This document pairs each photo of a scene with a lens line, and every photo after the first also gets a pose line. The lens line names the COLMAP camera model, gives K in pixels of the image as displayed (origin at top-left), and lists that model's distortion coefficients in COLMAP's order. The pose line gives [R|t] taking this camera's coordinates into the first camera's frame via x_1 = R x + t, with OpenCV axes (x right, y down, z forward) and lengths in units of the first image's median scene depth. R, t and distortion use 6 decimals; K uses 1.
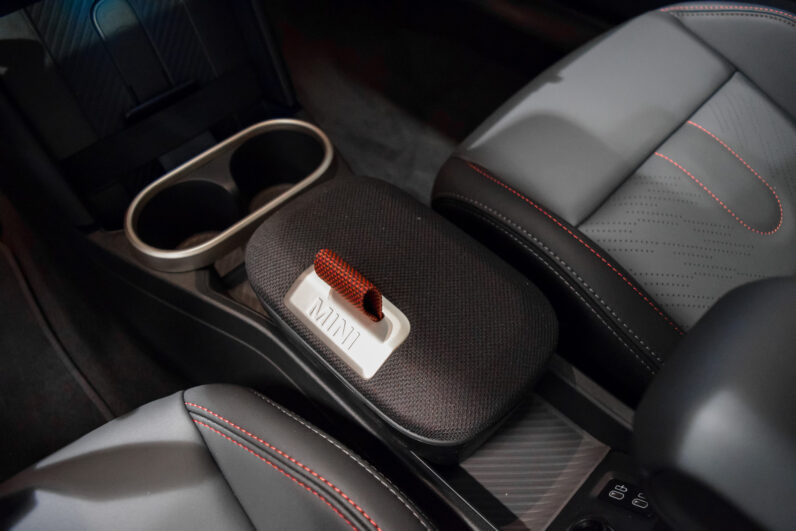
lens RADIAL K [[631.7, 0, 395.6], [0, 631.7, 266.1], [0, 0, 1]] dist [-0.095090, 0.031991]
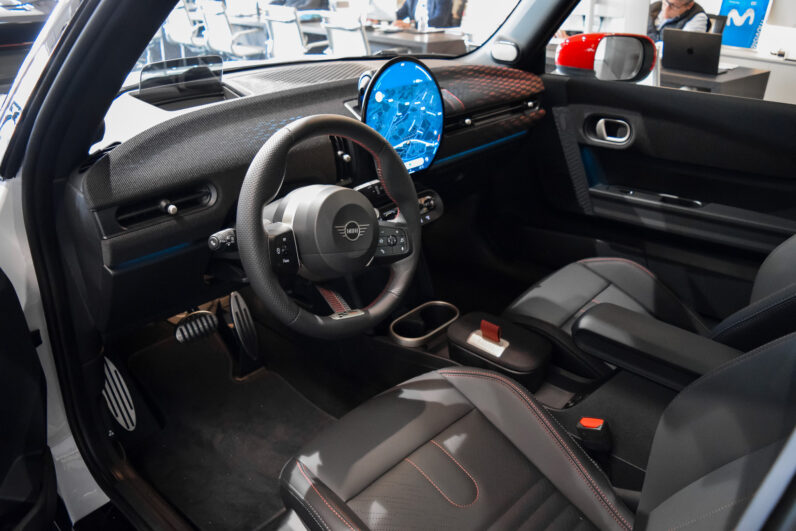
lens RADIAL K [[631.7, 0, 396.2], [0, 631.7, 269.0], [0, 0, 1]] dist [-0.095090, 0.031991]
pose [[0.998317, -0.004898, 0.057781, -0.498611], [0.028698, 0.907579, -0.418900, 0.729234], [-0.050389, 0.419853, 0.906192, -1.397076]]
